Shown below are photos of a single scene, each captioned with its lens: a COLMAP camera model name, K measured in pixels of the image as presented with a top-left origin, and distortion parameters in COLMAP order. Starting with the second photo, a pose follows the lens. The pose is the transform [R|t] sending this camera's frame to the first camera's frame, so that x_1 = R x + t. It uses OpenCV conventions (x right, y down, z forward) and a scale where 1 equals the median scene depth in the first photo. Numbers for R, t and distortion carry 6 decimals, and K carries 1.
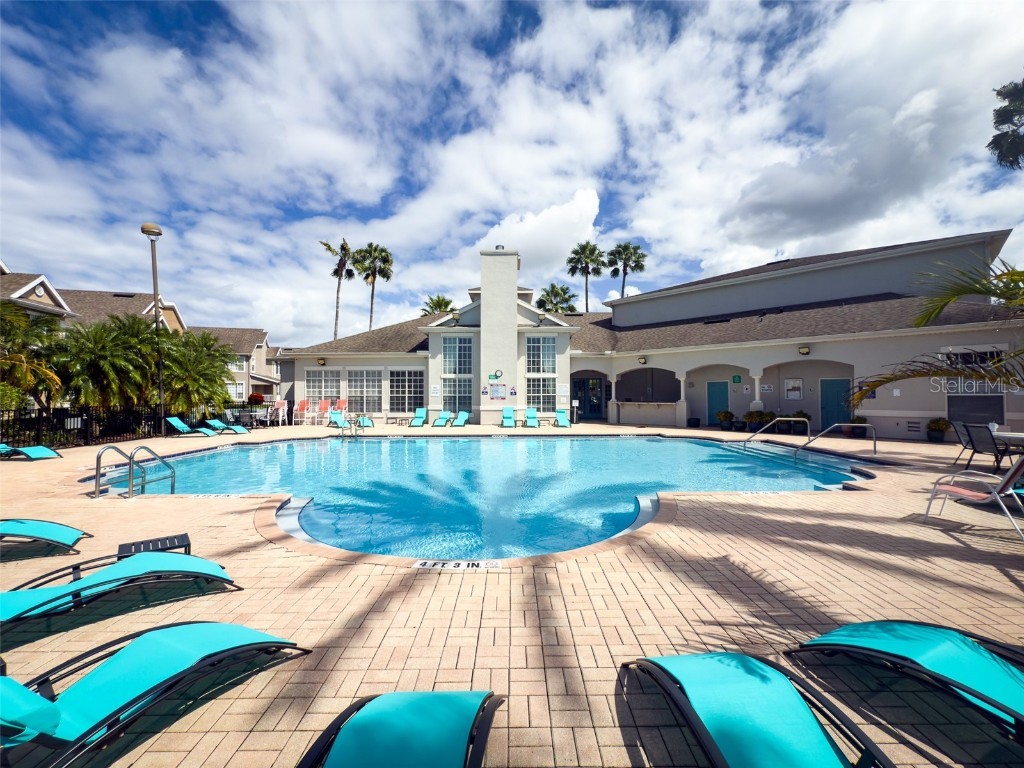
lens RADIAL K [[407.6, 0, 512.0], [0, 407.6, 384.0], [0, 0, 1]] dist [0.001791, 0.000191]
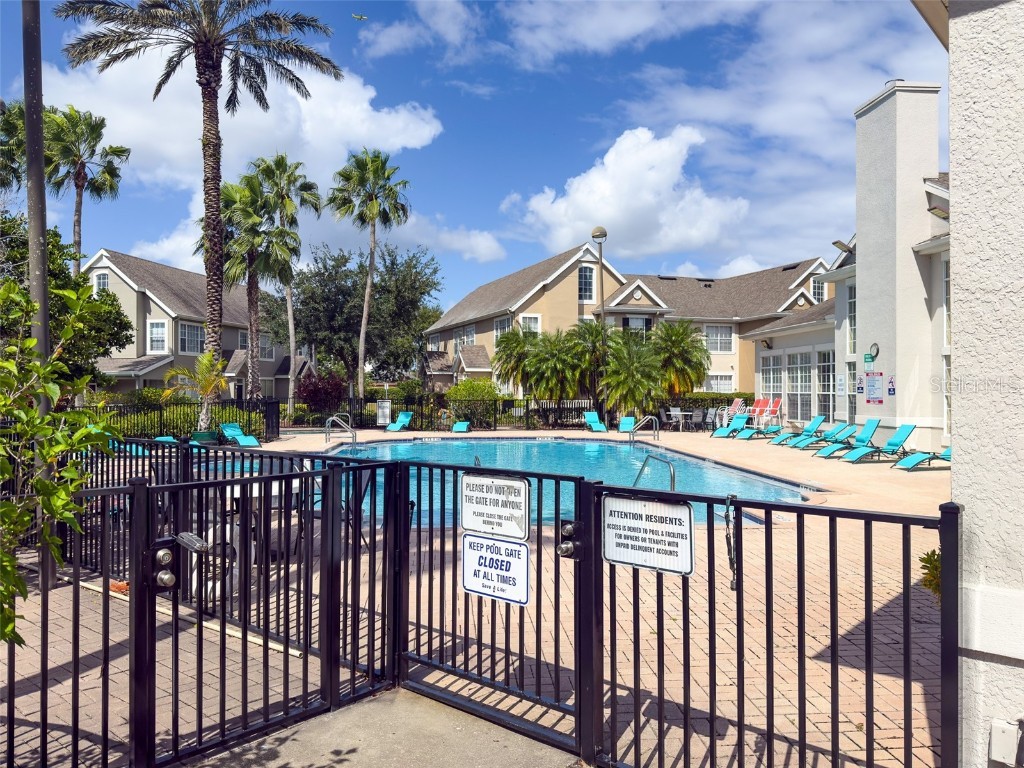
lens RADIAL K [[819.7, 0, 512.0], [0, 819.7, 384.0], [0, 0, 1]] dist [0.201957, -0.001521]
pose [[0.074720, -0.004666, -0.997194, 0.920707], [0.018037, 0.999832, -0.003327, 0.009821], [0.997041, -0.017737, 0.074792, 0.466313]]
